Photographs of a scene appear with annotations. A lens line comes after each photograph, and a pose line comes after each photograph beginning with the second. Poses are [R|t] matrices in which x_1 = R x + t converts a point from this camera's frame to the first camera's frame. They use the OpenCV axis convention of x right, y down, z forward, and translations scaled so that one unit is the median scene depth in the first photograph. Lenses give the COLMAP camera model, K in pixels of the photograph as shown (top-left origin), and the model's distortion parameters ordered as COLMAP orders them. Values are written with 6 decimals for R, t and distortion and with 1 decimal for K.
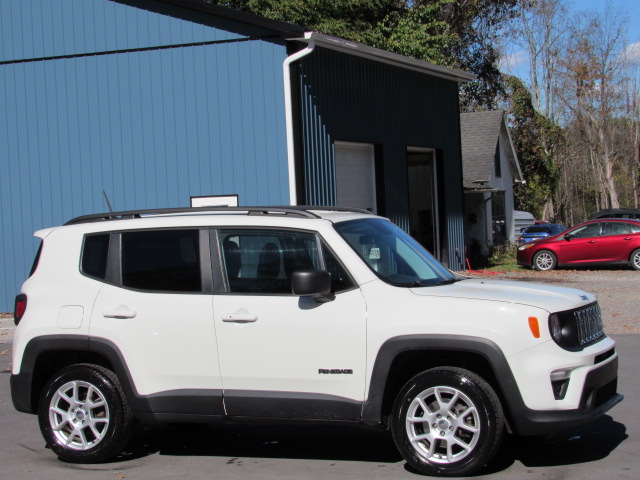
lens RADIAL K [[1432.0, 0, 306.9], [0, 1432.0, 240.4], [0, 0, 1]] dist [-0.055579, -0.405832]
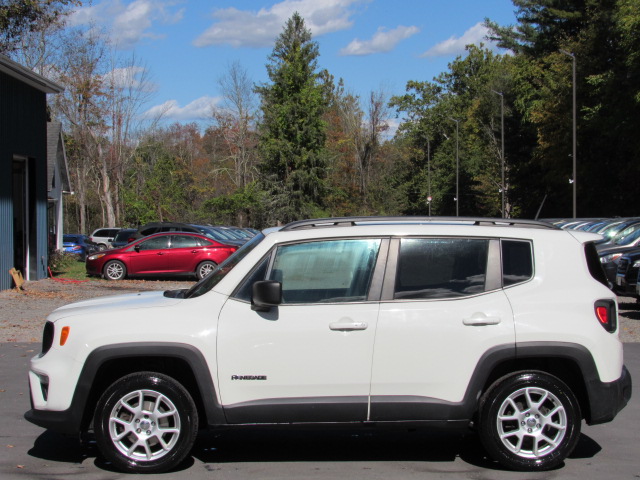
lens RADIAL K [[1379.2, 0, 394.0], [0, 1379.2, 241.1], [0, 0, 1]] dist [-0.023175, -1.072224]
pose [[0.900502, 0.027678, 0.433970, -0.413733], [-0.024366, 0.999616, -0.013195, 0.005156], [-0.434169, 0.001308, 0.900831, 0.082361]]
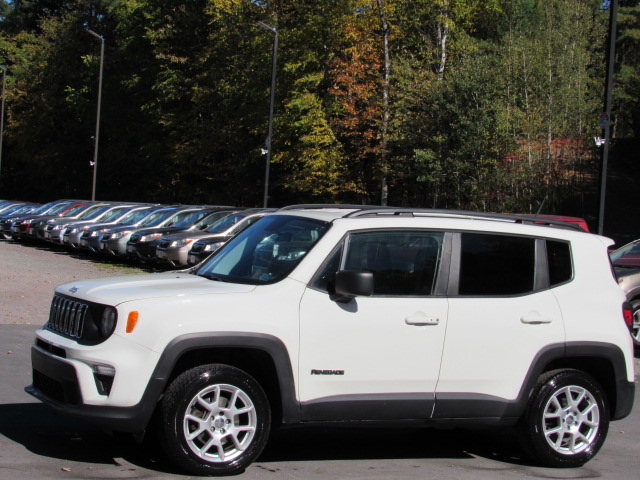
lens RADIAL K [[1386.1, 0, 320.0], [0, 1386.1, 240.0], [0, 0, 1]] dist [-0.097746, -0.454027]
pose [[0.665495, 0.066020, 0.743477, -0.759456], [-0.074696, 0.996971, -0.021669, 0.023027], [-0.742655, -0.041114, 0.668411, 0.382607]]
